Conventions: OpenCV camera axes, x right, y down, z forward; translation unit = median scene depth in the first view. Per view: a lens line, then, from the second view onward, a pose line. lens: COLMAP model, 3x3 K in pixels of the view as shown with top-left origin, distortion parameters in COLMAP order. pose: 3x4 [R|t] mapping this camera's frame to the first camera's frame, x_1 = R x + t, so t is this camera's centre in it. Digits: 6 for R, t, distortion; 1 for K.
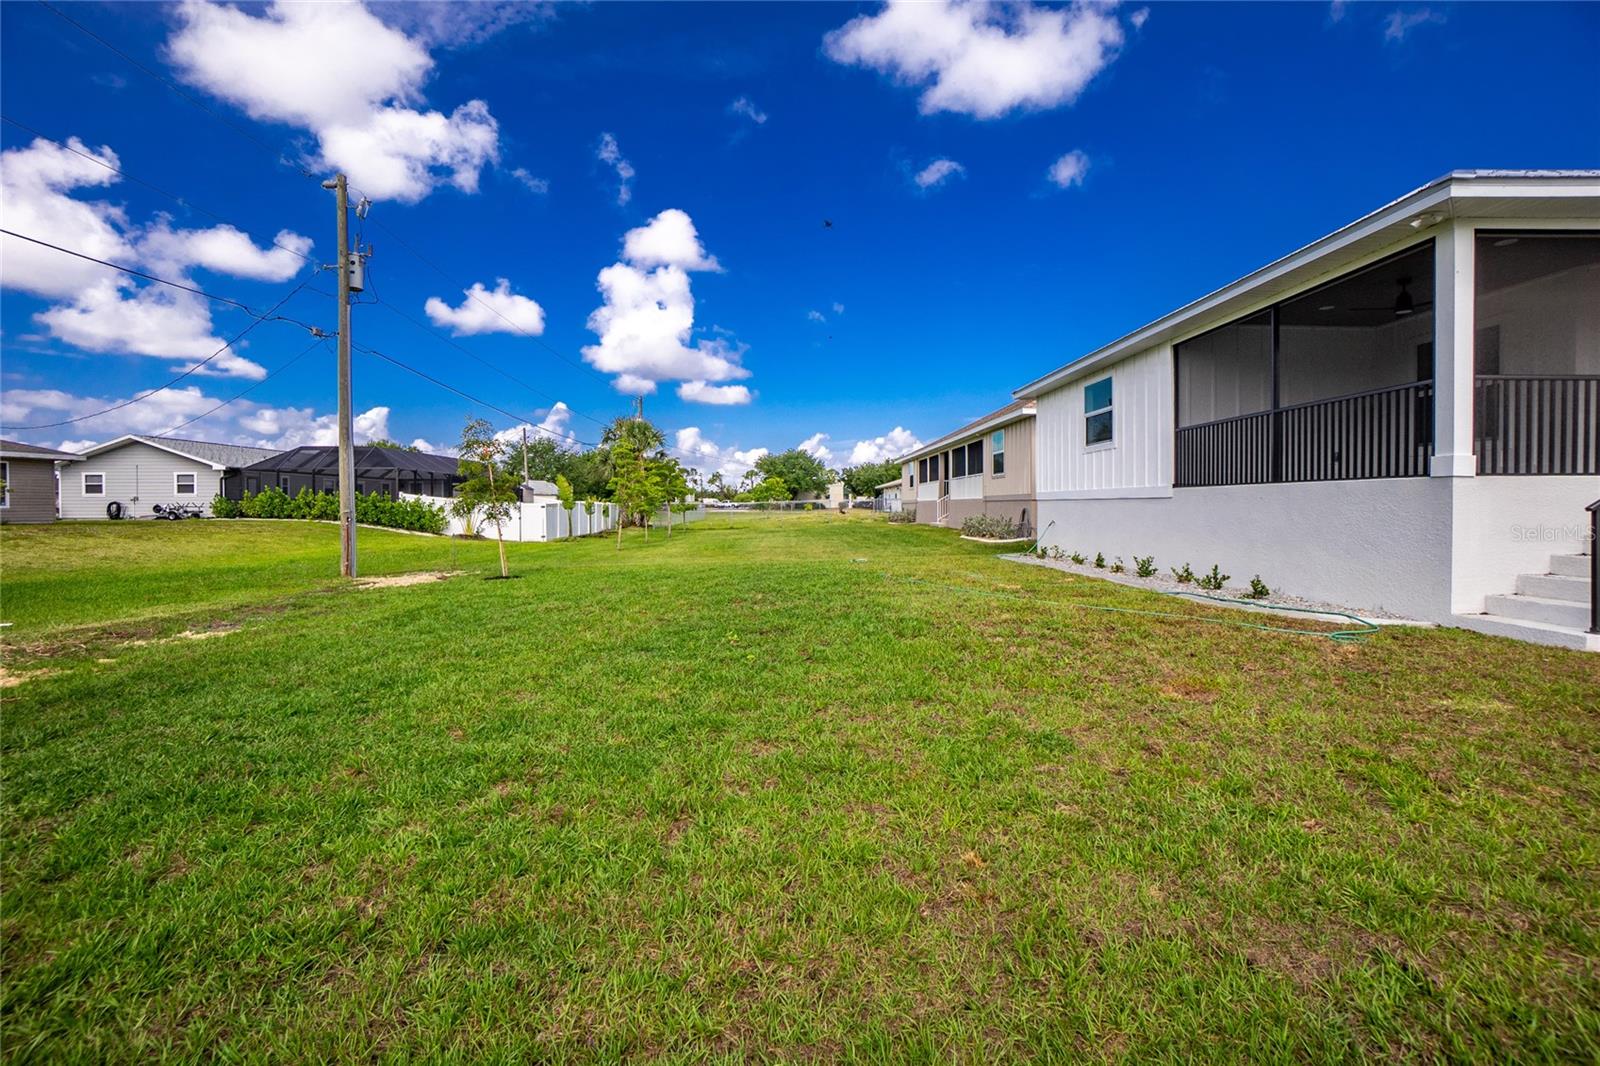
lens RADIAL K [[740.8, 0, 800.0], [0, 740.8, 533.0], [0, 0, 1]] dist [-0.041974, 0.024252]
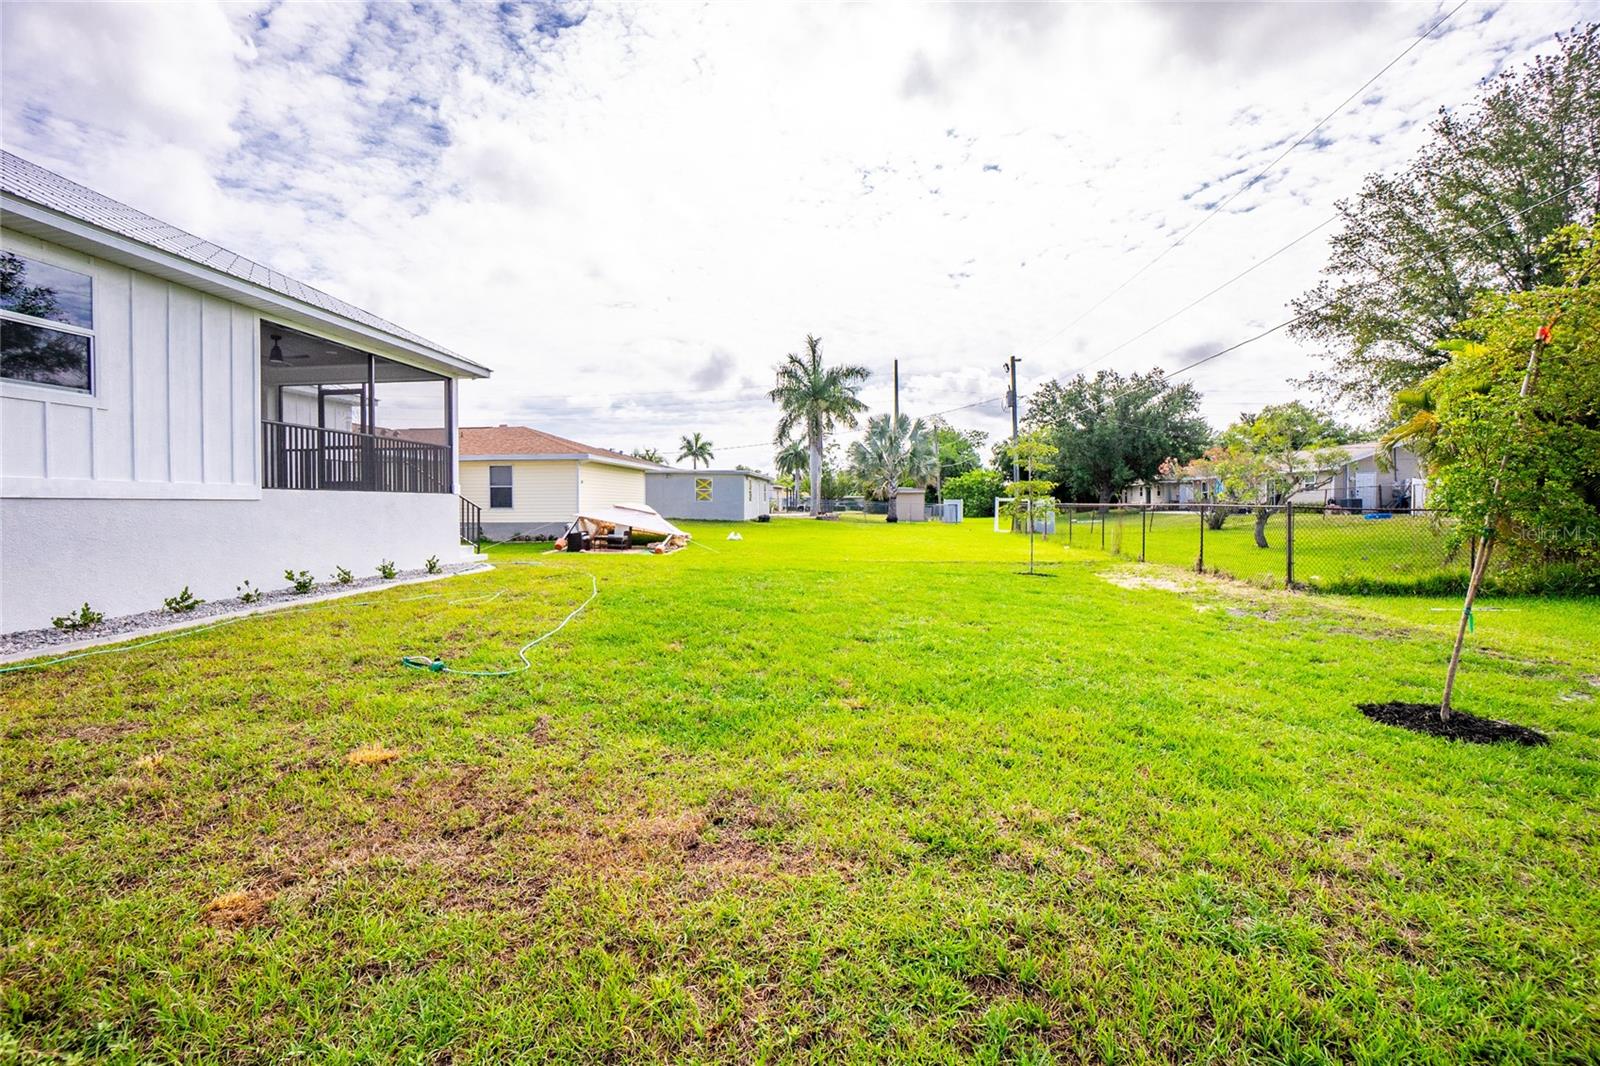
lens RADIAL K [[727.1, 0, 809.4], [0, 727.1, 578.1], [0, 0, 1]] dist [-0.058330, 0.025248]
pose [[-0.996843, 0.001071, 0.079386, -0.083513], [0.011970, 0.990507, 0.136943, -0.029474], [-0.078486, 0.137461, -0.987393, 0.815770]]
